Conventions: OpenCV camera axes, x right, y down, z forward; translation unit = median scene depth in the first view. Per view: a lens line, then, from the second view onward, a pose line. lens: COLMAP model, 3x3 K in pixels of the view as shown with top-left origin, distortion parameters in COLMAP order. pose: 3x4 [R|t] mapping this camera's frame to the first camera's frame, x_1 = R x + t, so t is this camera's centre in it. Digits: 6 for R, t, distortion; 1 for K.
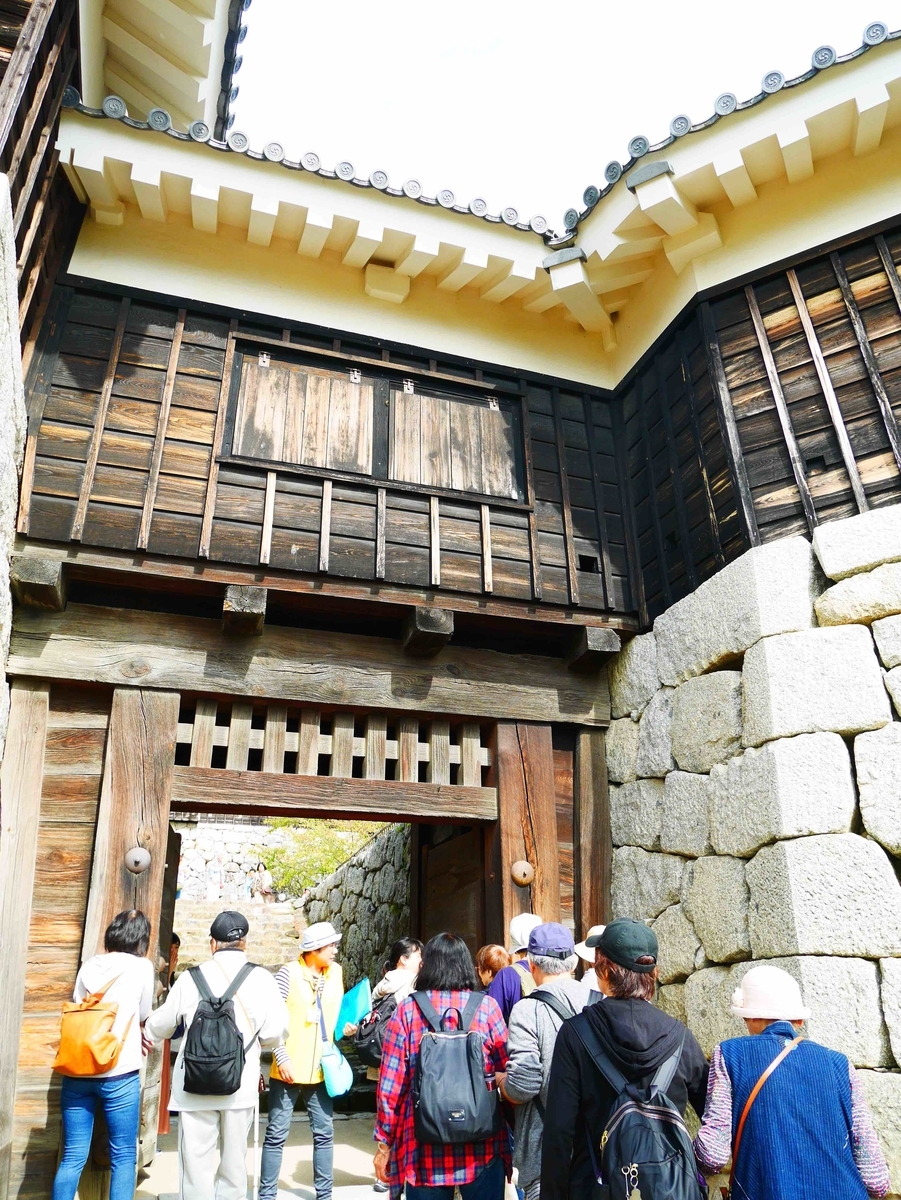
lens RADIAL K [[850.6, 0, 447.3], [0, 850.6, 583.4], [0, 0, 1]] dist [-0.076588, 0.026466]
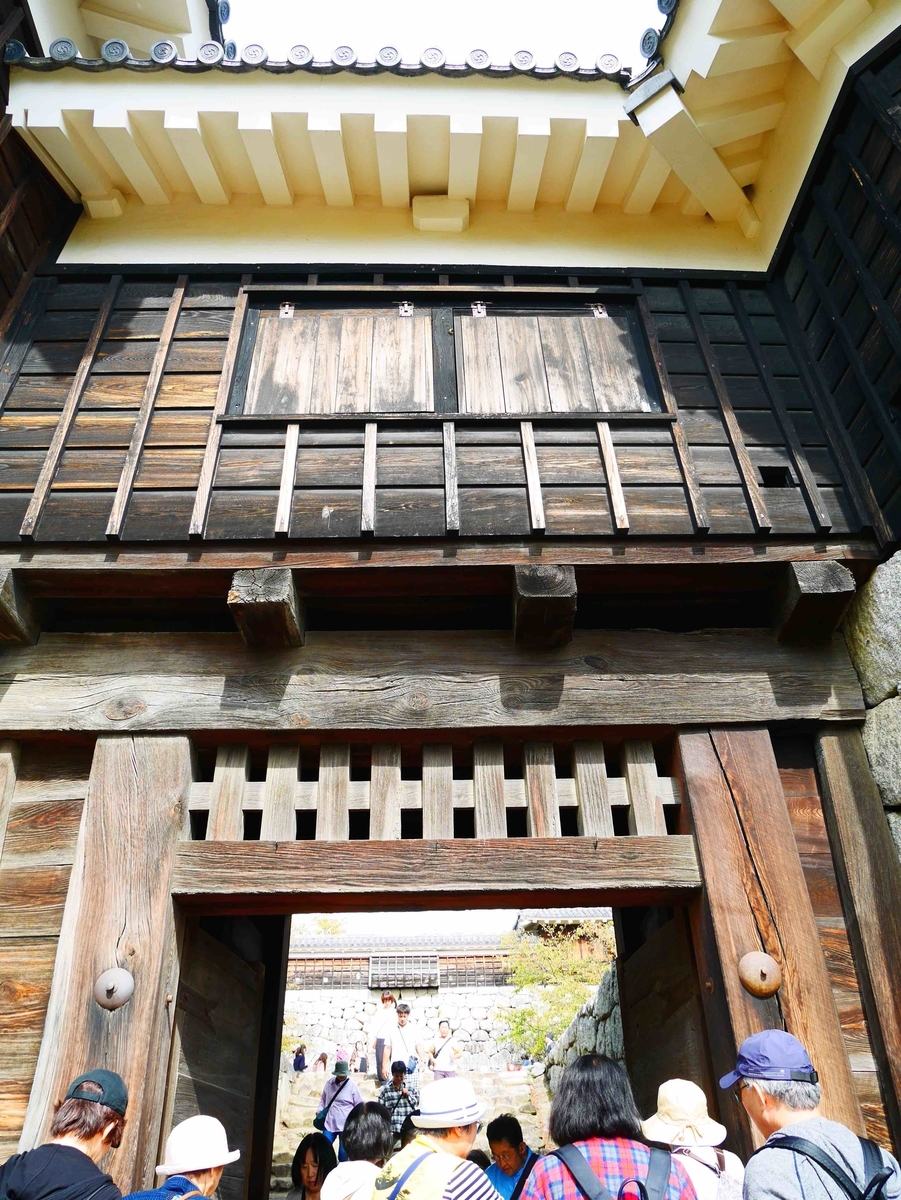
lens RADIAL K [[850.6, 0, 447.3], [0, 850.6, 583.4], [0, 0, 1]] dist [-0.076588, 0.026466]
pose [[0.955264, -0.182834, -0.232469, 0.063213], [0.140707, 0.972322, -0.186526, 0.153429], [0.260138, 0.145472, 0.954550, 0.348313]]
